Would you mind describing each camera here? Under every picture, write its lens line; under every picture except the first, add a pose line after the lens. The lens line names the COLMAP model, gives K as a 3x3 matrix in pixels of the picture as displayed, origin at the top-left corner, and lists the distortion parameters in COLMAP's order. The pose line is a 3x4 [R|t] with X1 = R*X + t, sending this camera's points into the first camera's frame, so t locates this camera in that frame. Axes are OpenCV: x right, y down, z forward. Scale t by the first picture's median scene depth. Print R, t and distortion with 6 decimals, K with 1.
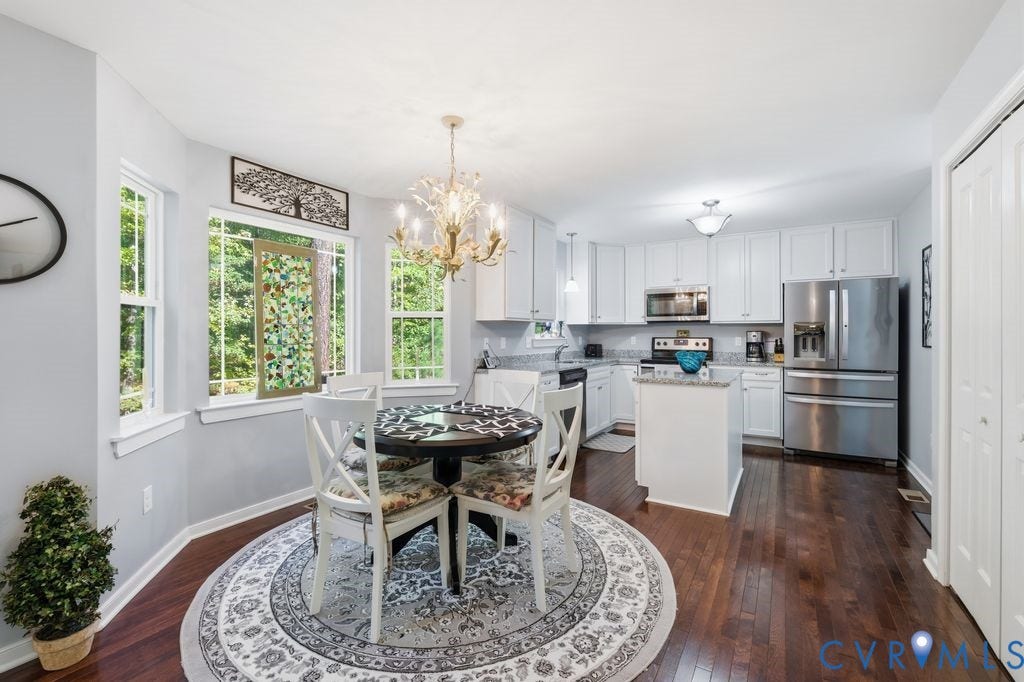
lens RADIAL K [[456.7, 0, 506.7], [0, 456.7, 332.6], [0, 0, 1]] dist [-0.001160, -0.000116]
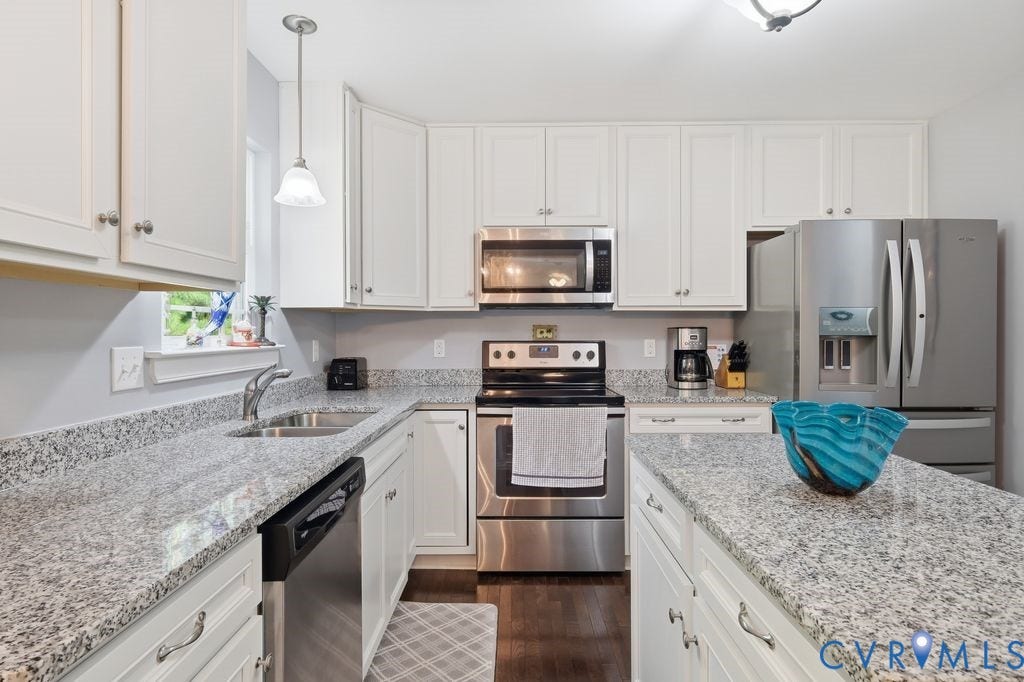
lens RADIAL K [[551.6, 0, 507.8], [0, 551.6, 331.9], [0, 0, 1]] dist [0.002938, -0.002665]
pose [[0.856774, -0.000714, 0.515692, 0.067431], [0.000468, 1.000000, 0.000606, 0.001057], [-0.515692, -0.000278, 0.856774, 0.592403]]
